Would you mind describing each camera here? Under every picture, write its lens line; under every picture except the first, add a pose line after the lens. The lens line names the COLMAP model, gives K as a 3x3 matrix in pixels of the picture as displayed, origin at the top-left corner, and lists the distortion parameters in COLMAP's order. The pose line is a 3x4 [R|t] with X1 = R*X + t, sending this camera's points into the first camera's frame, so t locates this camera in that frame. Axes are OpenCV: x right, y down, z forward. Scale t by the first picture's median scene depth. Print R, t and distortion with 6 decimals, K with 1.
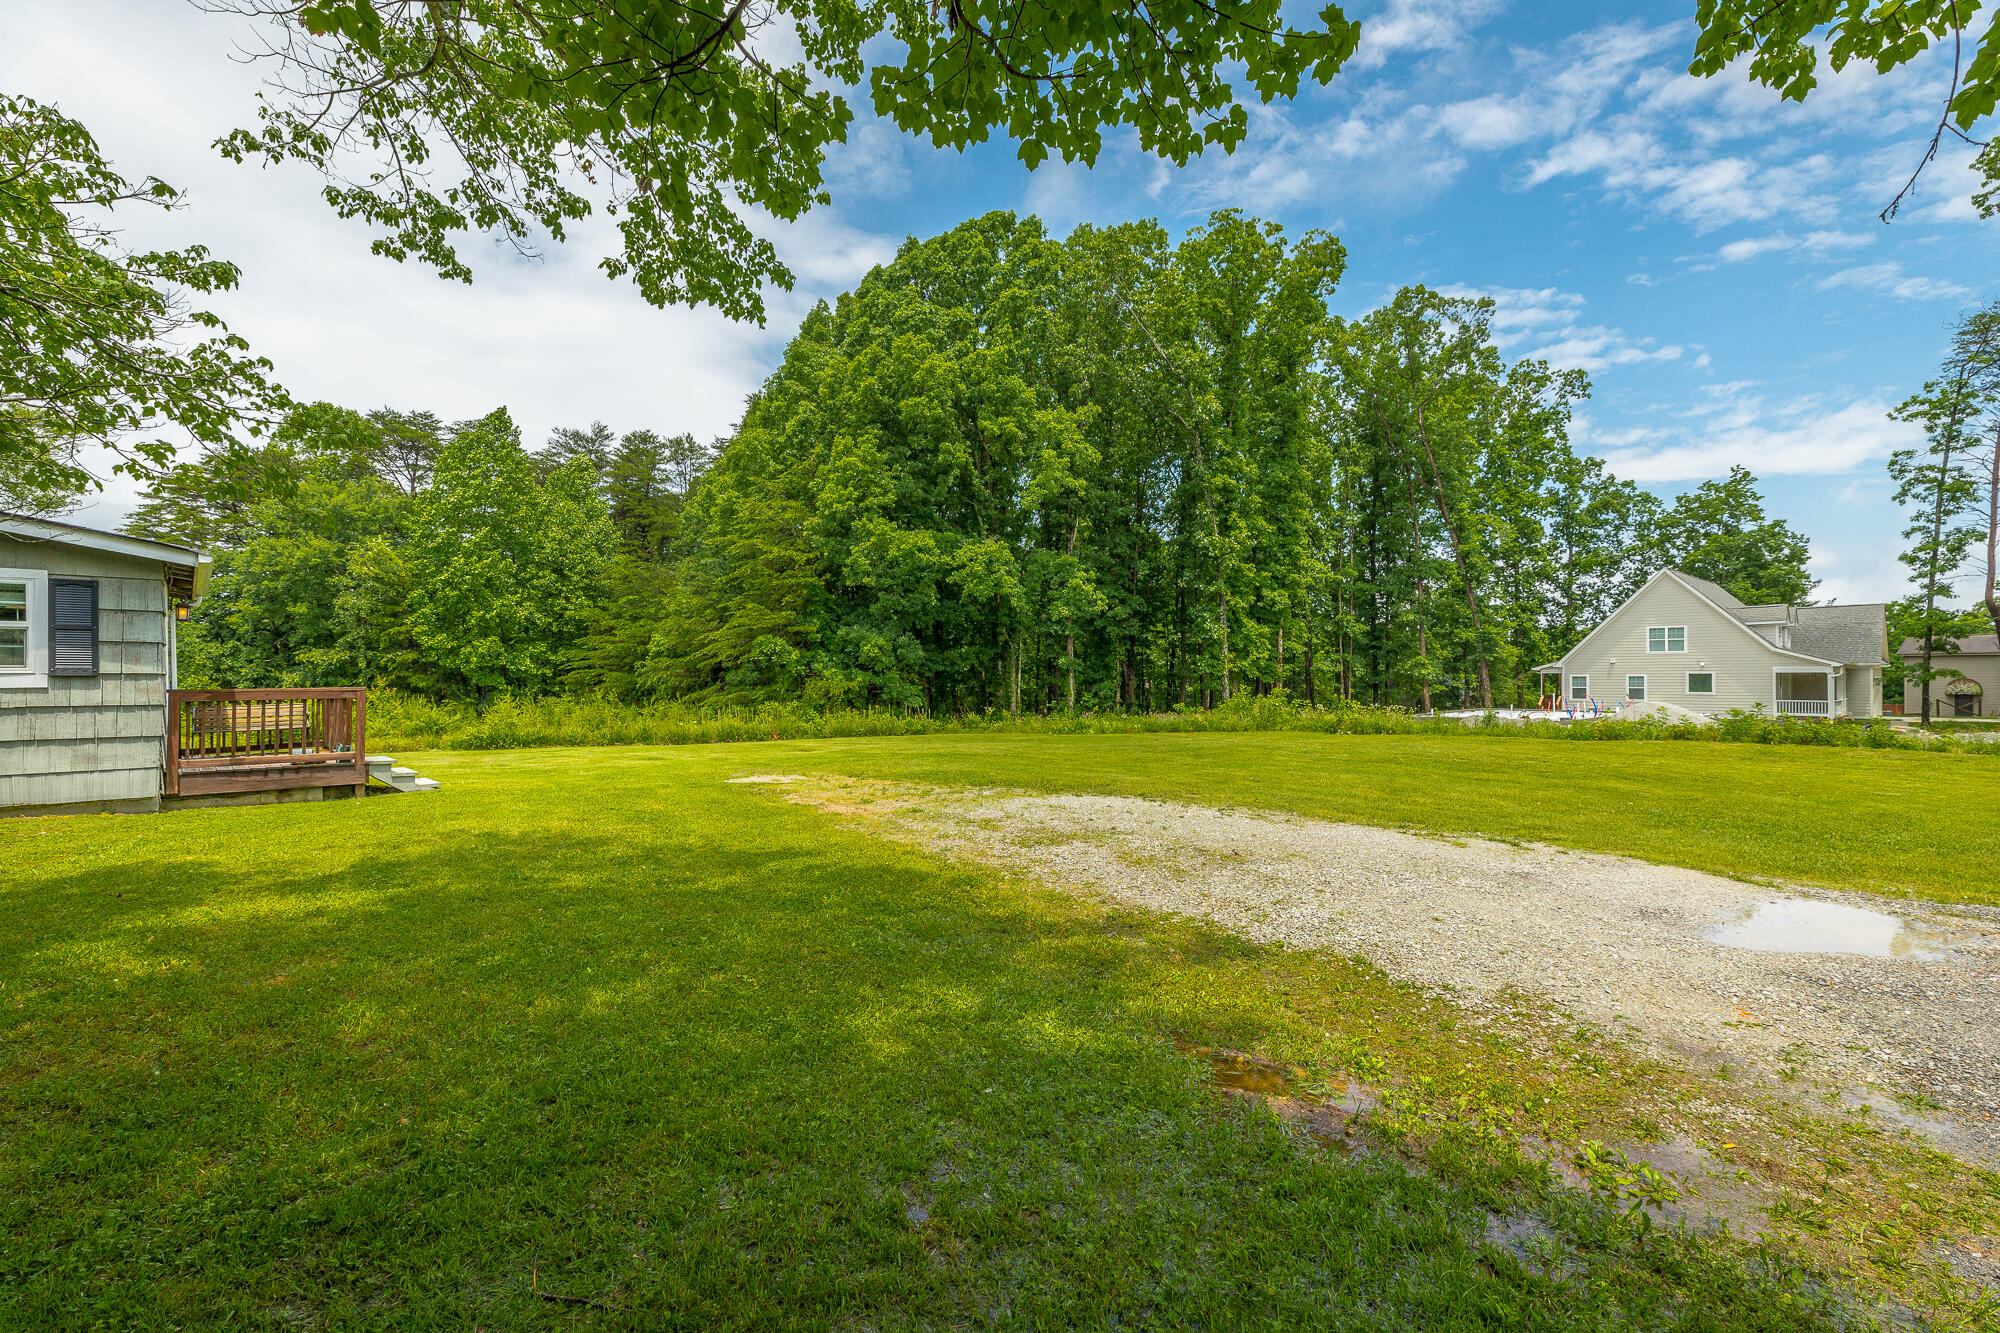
lens RADIAL K [[894.2, 0, 991.9], [0, 894.2, 663.8], [0, 0, 1]] dist [0.000543, 0.000042]
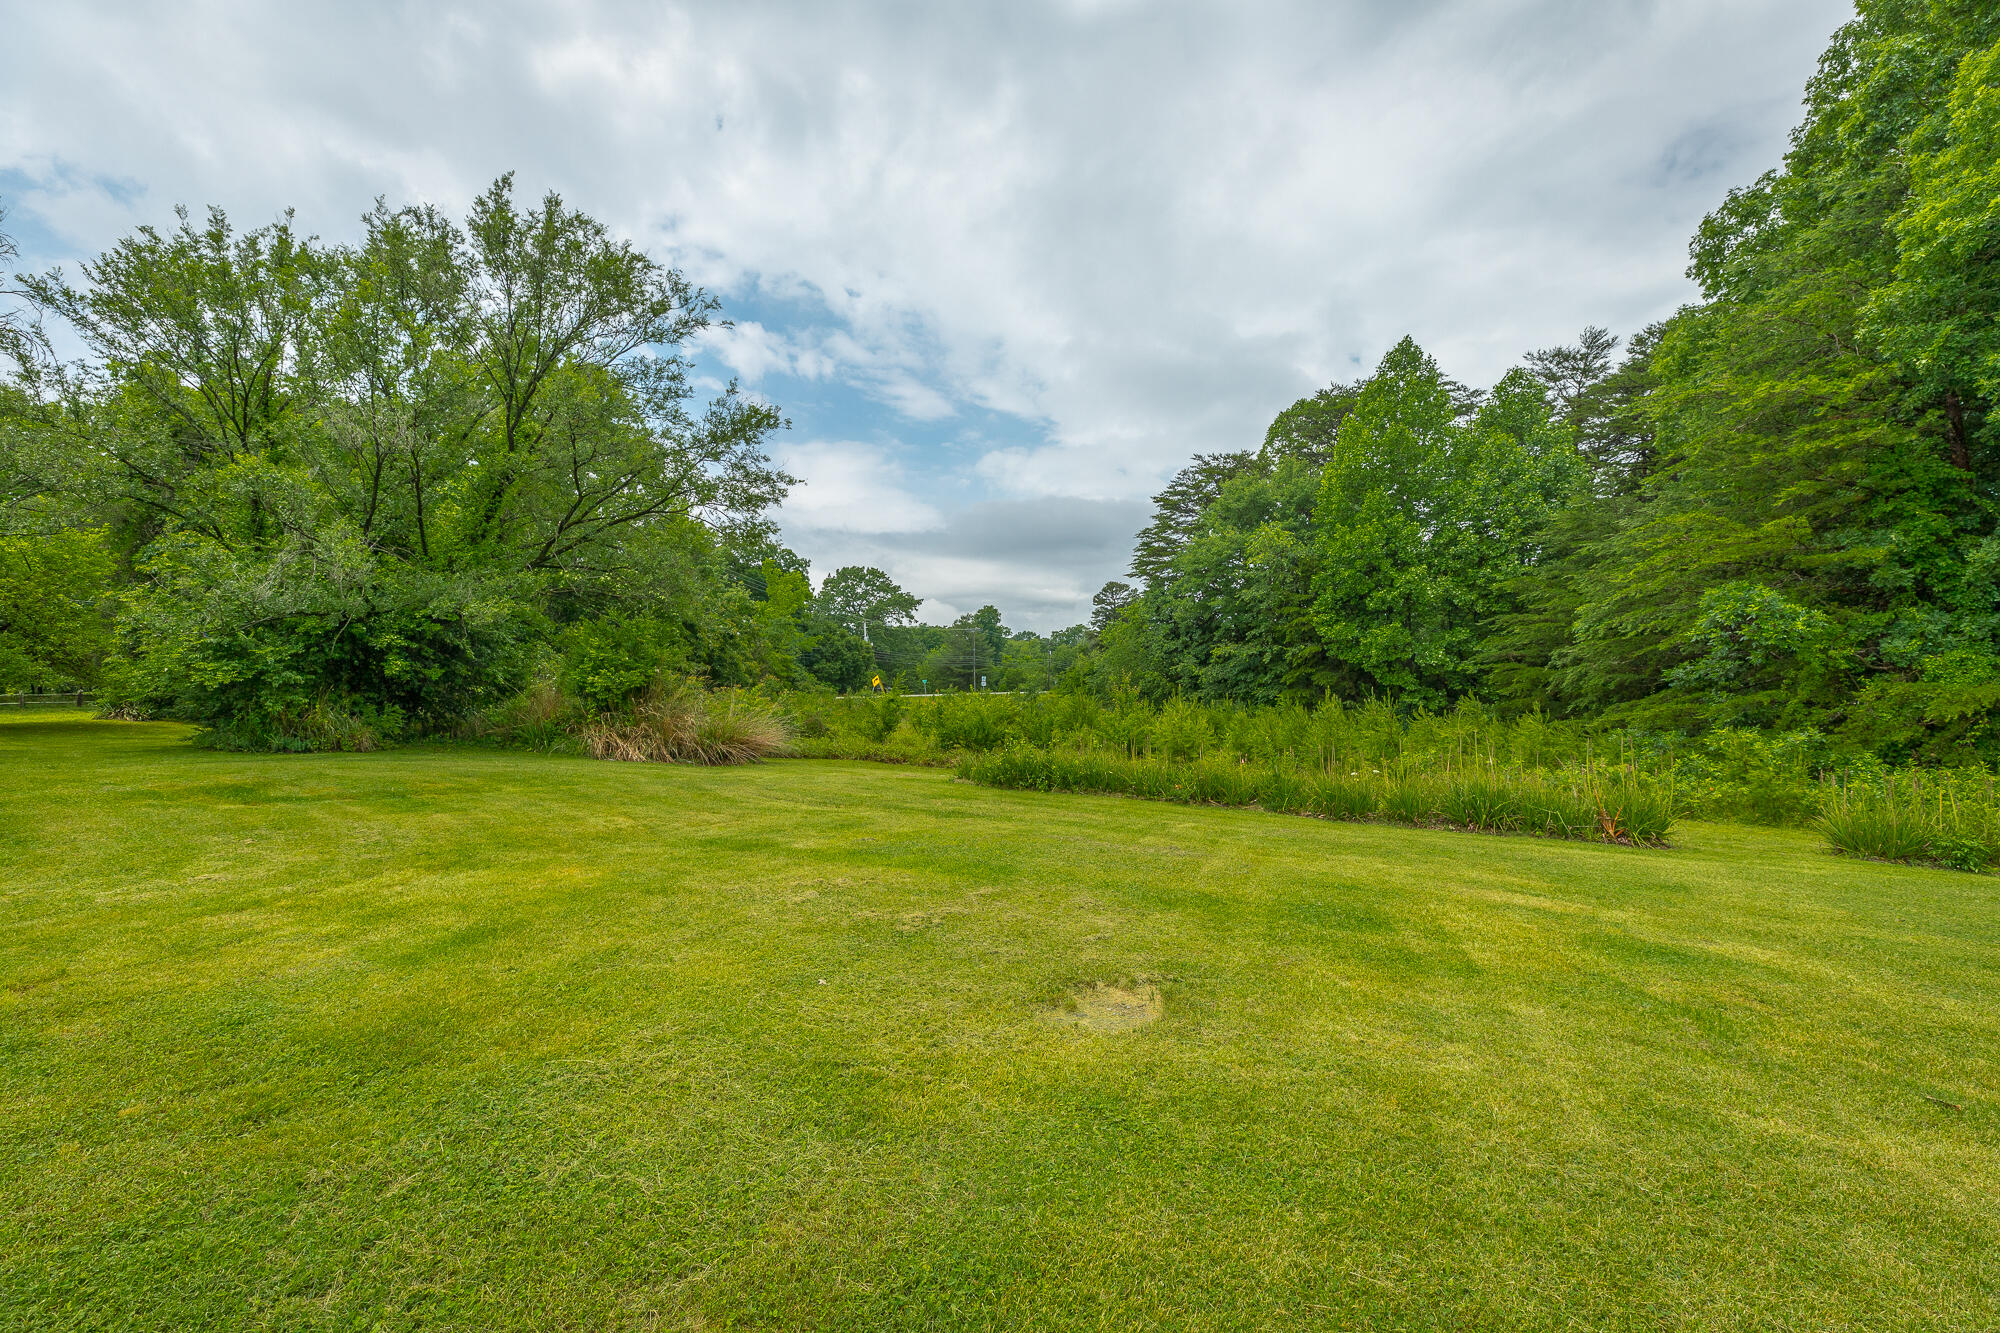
lens RADIAL K [[894.2, 0, 991.9], [0, 894.2, 663.8], [0, 0, 1]] dist [0.000543, 0.000042]
pose [[0.453114, -0.009832, -0.891398, -0.058108], [0.011487, 0.999921, -0.005190, 0.023698], [0.891379, -0.007888, 0.453191, 1.304262]]
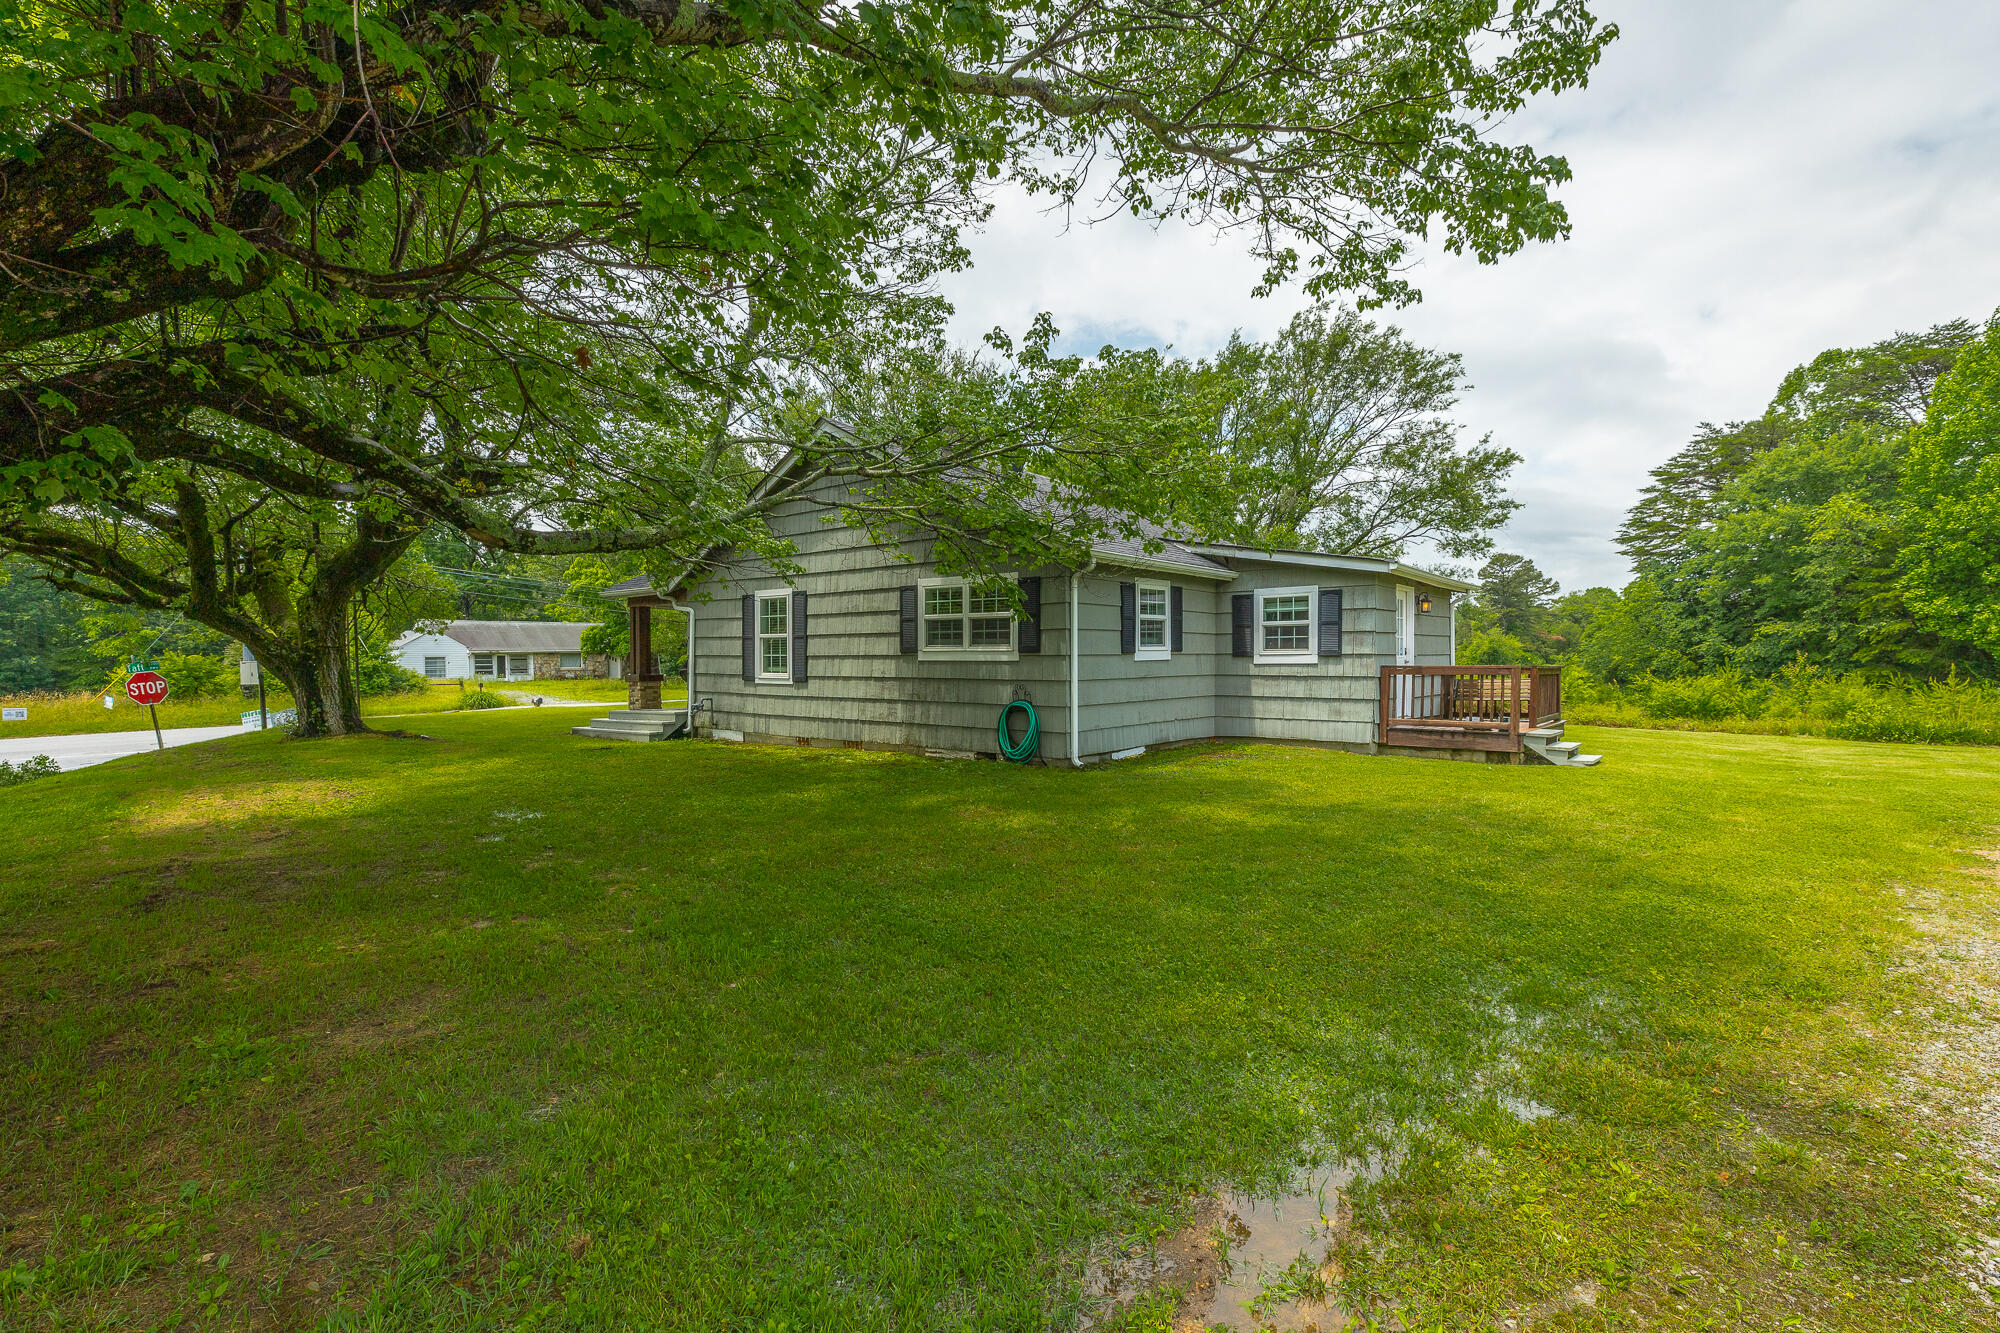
lens RADIAL K [[896.9, 0, 1001.3], [0, 896.9, 653.4], [0, 0, 1]] dist [0.002366, 0.000311]
pose [[0.126099, -0.001640, -0.992016, 0.316494], [0.019261, 0.999814, 0.000796, -0.001091], [0.991831, -0.019208, 0.126107, 0.233122]]
